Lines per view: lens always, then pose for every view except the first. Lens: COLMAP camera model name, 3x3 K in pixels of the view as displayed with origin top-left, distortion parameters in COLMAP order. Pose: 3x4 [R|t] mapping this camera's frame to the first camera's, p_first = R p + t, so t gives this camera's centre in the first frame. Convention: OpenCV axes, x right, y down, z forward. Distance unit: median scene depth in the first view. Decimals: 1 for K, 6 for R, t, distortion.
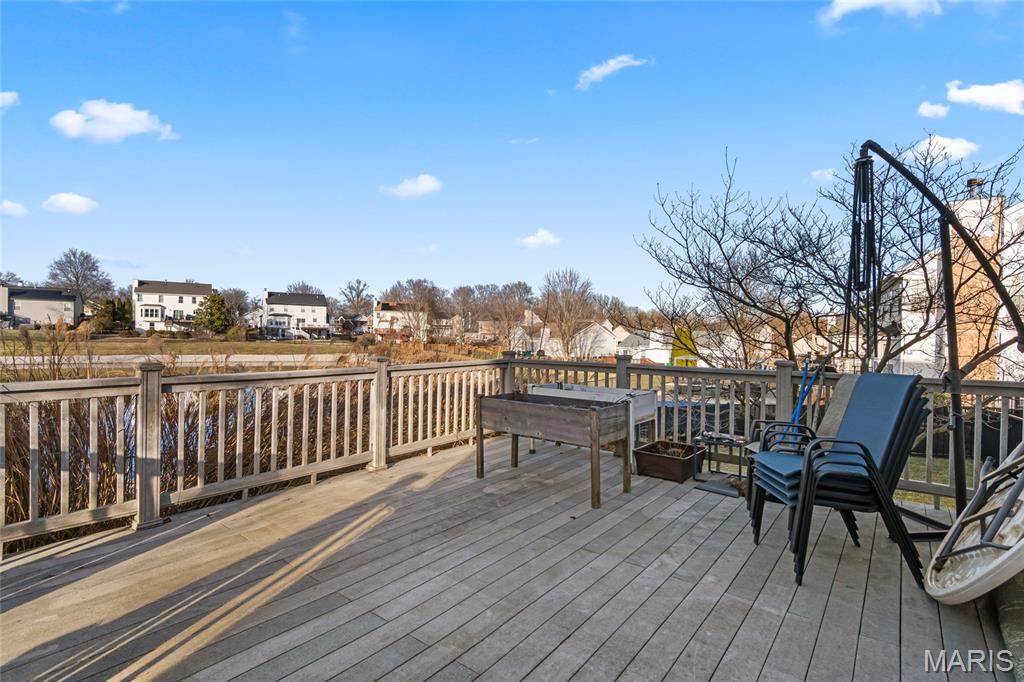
lens RADIAL K [[496.7, 0, 509.5], [0, 496.7, 336.6], [0, 0, 1]] dist [-0.005374, 0.001860]
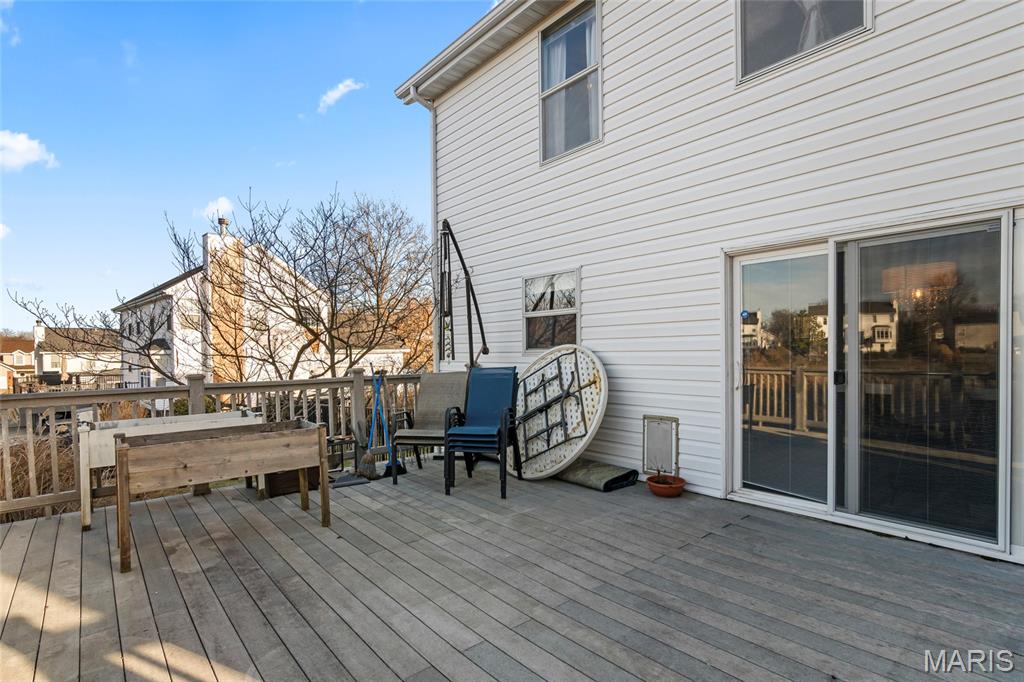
lens RADIAL K [[496.7, 0, 504.9], [0, 496.7, 349.7], [0, 0, 1]] dist [-0.005374, 0.001860]
pose [[0.206876, -0.009058, 0.978325, -0.801058], [0.014654, 0.999874, 0.006158, -0.005929], [-0.978257, 0.013063, 0.206983, 0.502208]]
